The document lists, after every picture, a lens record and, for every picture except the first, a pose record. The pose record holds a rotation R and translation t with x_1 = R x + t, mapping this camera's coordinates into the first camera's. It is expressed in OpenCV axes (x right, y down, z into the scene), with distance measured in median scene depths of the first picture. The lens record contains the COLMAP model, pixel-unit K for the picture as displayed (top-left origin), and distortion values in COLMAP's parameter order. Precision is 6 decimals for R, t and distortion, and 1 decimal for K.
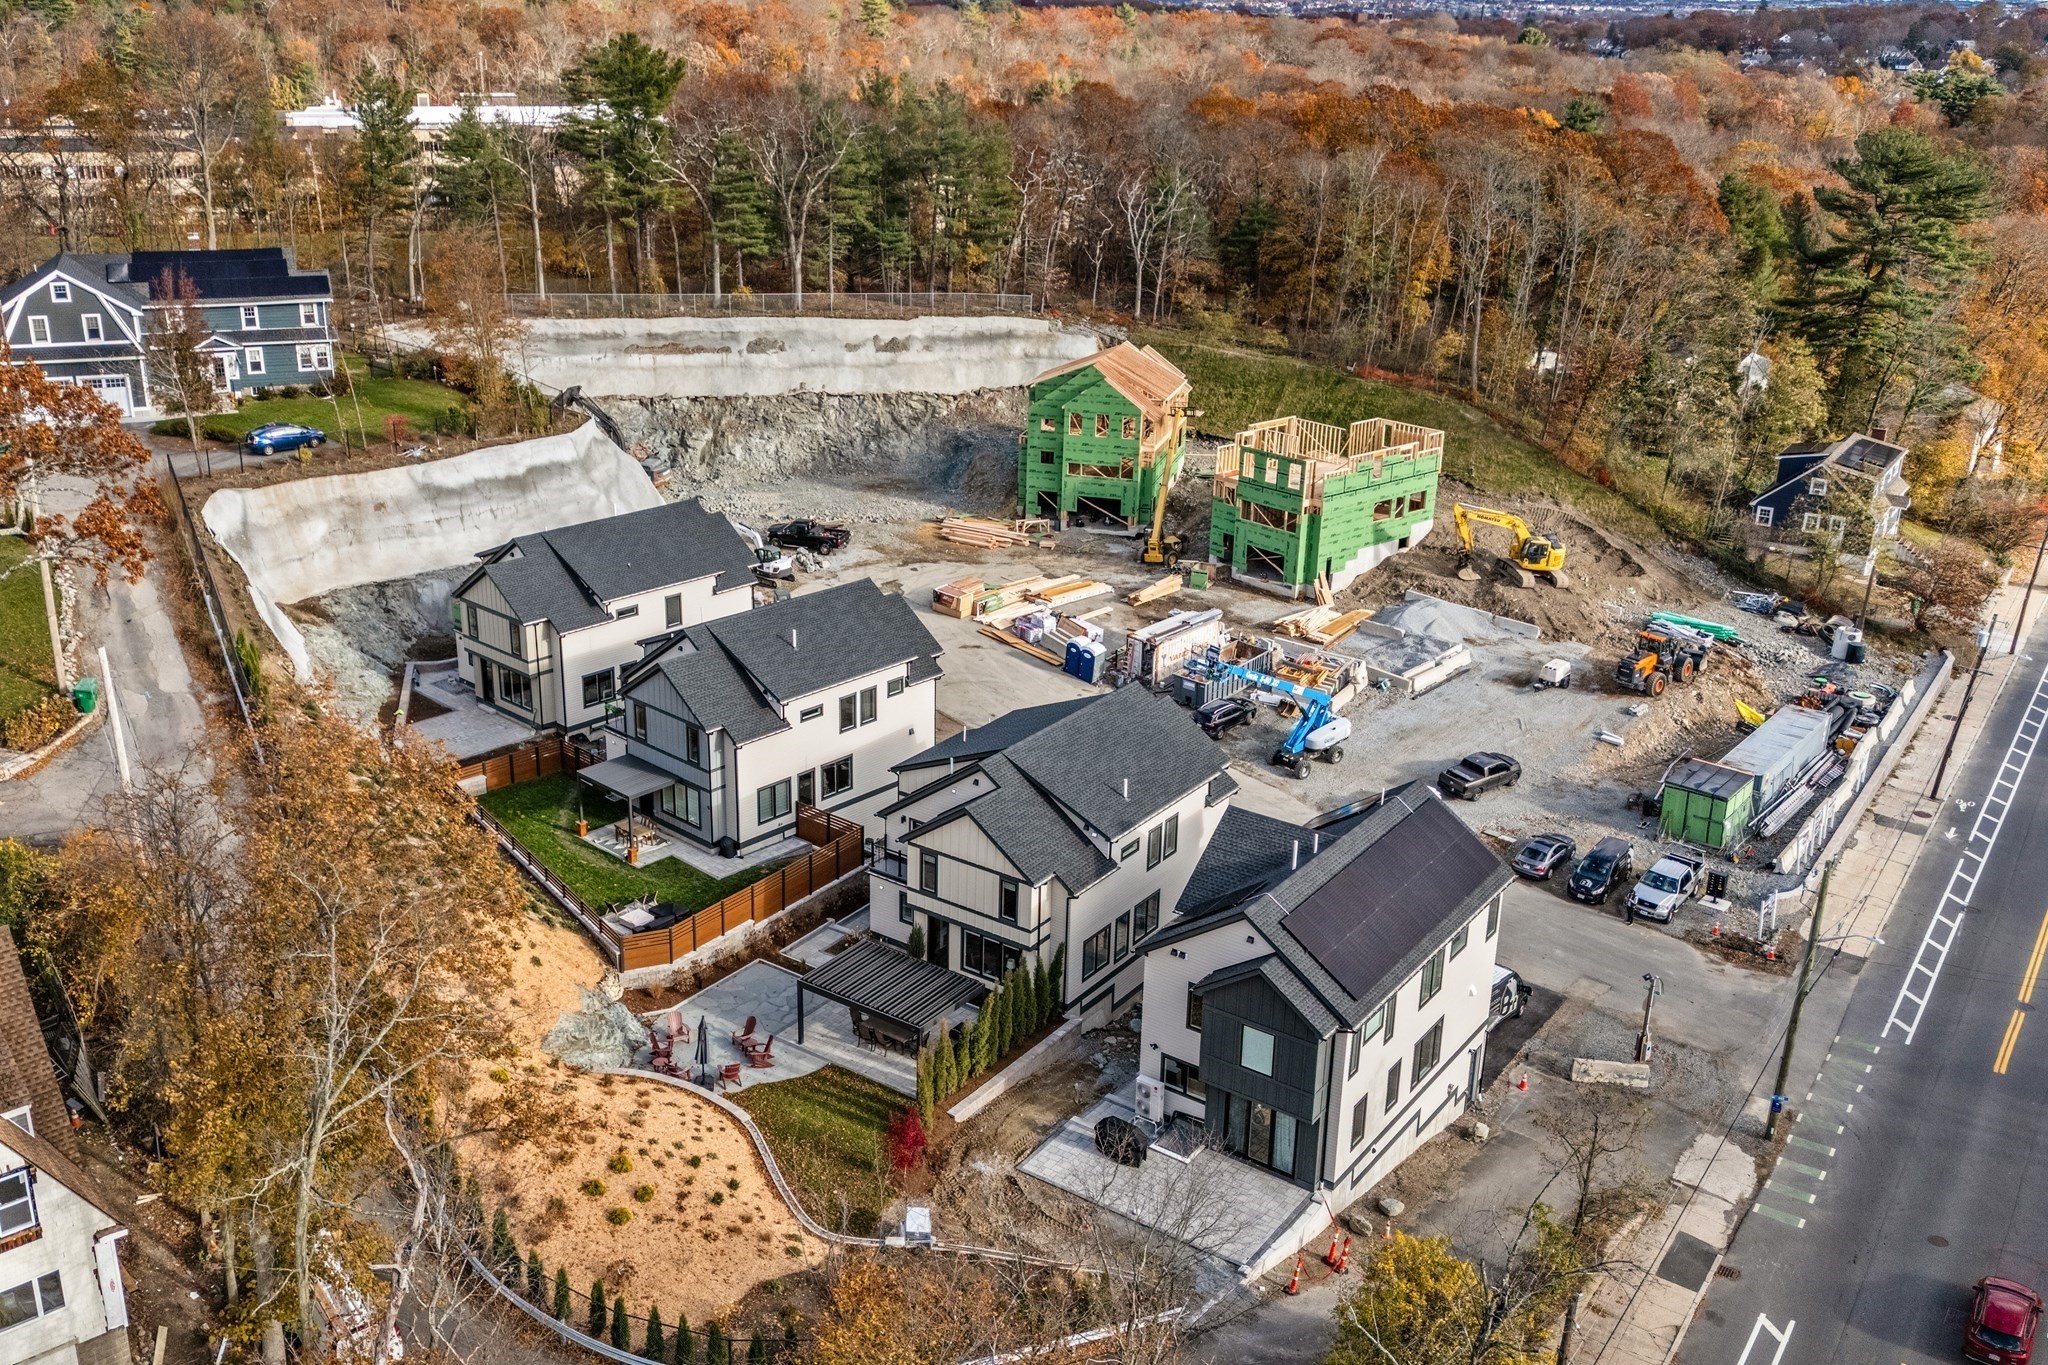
lens RADIAL K [[1834.4, 0, 978.7], [0, 1834.4, 658.7], [0, 0, 1]] dist [0.121659, -0.211237]
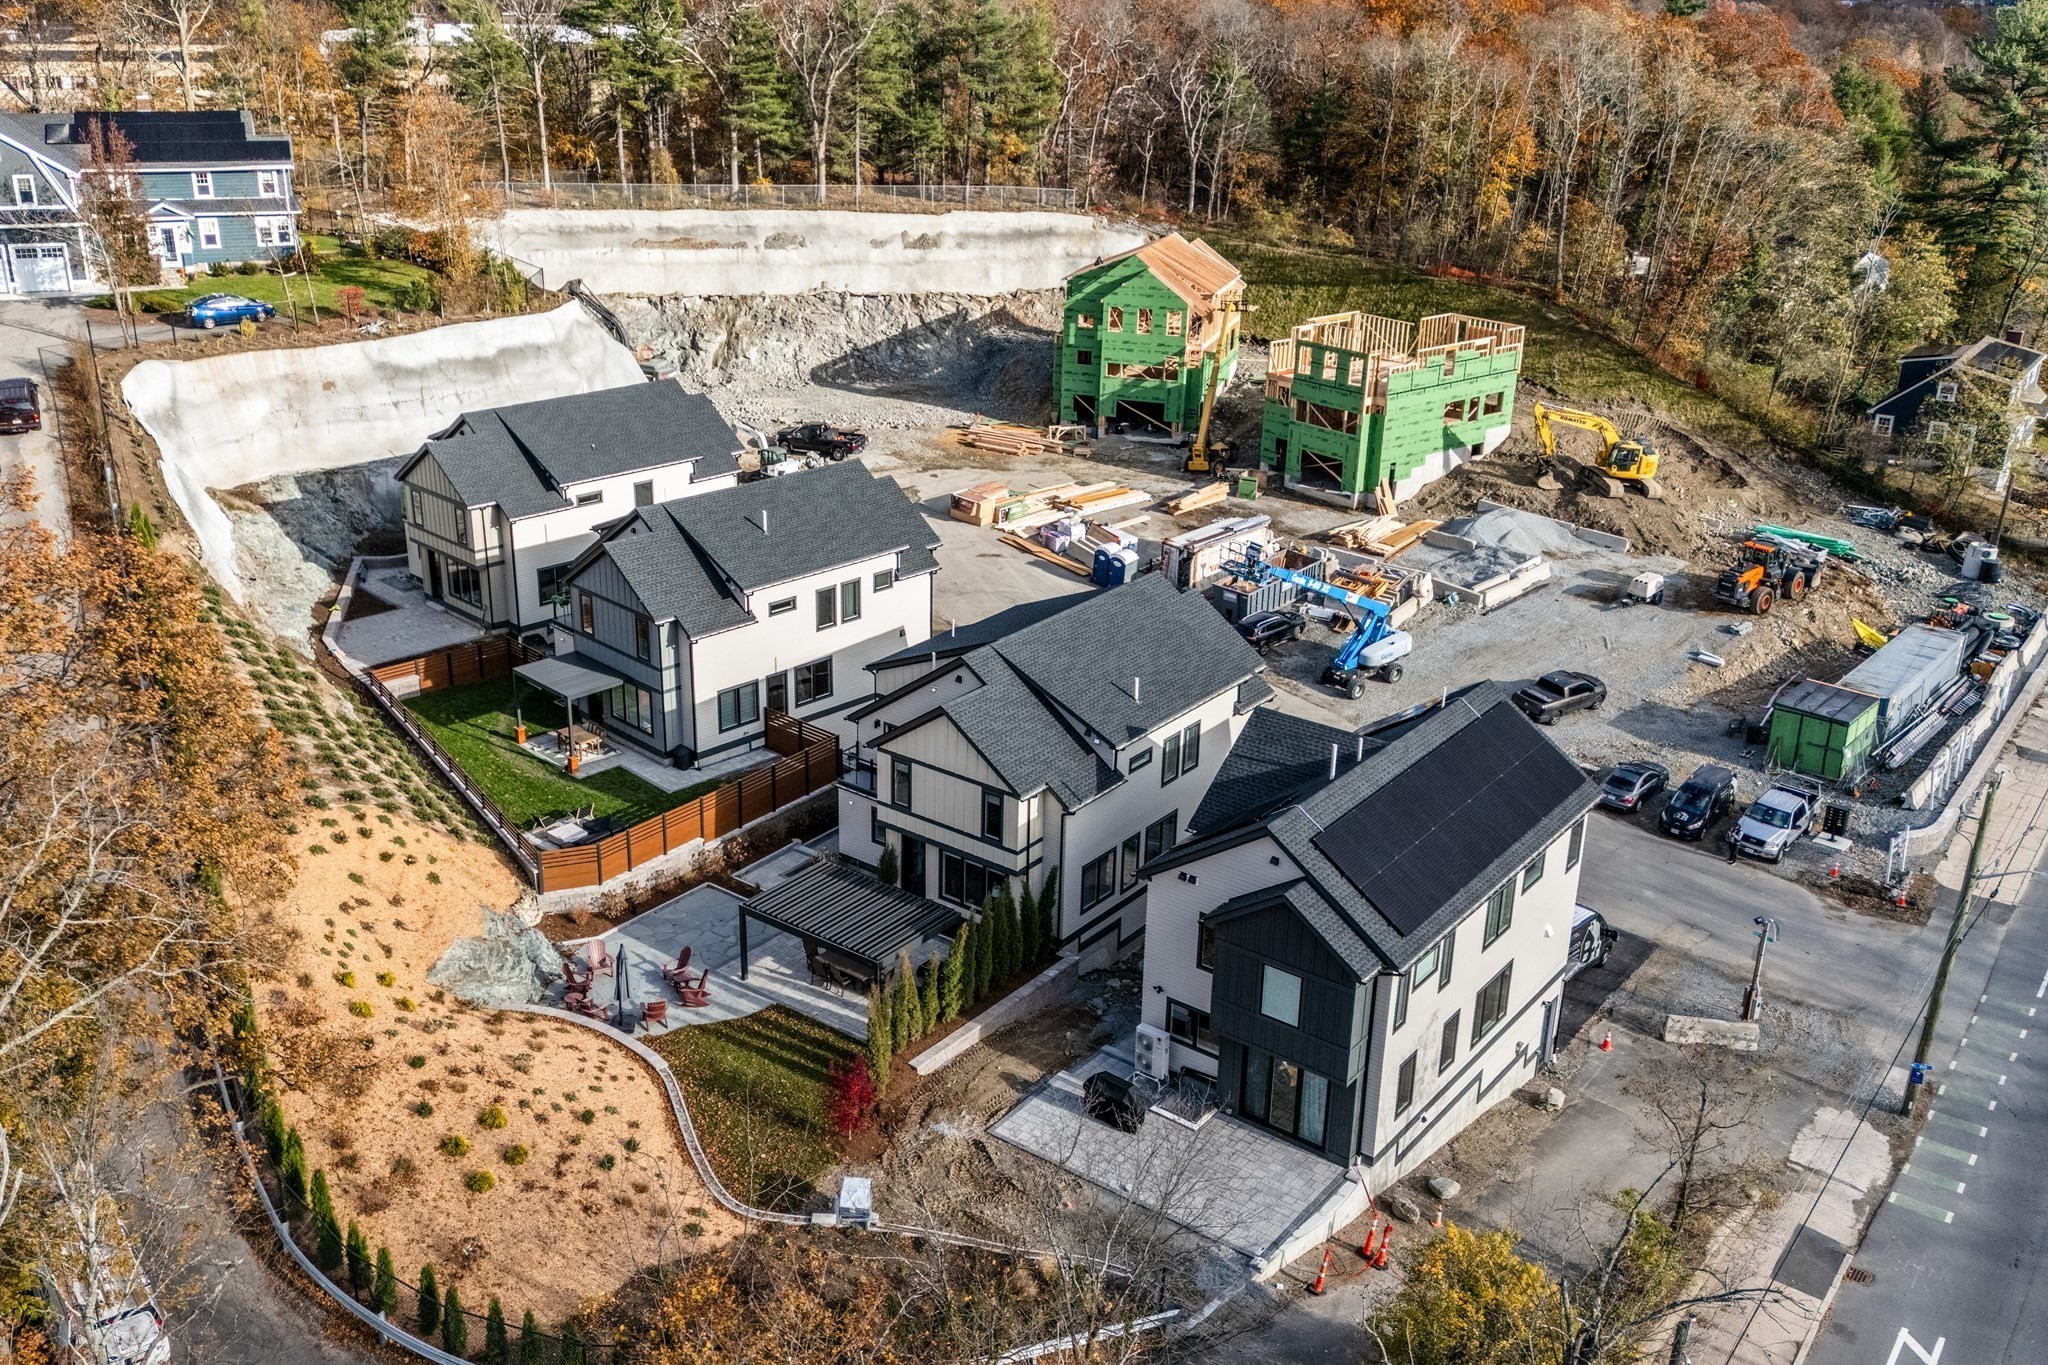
lens RADIAL K [[1825.1, 0, 969.8], [0, 1825.1, 672.6], [0, 0, 1]] dist [0.096621, -0.111297]
pose [[0.999060, 0.010431, -0.042087, 0.030325], [-0.009183, 0.999516, 0.029739, 0.030687], [0.042377, -0.029324, 0.998671, 0.124174]]
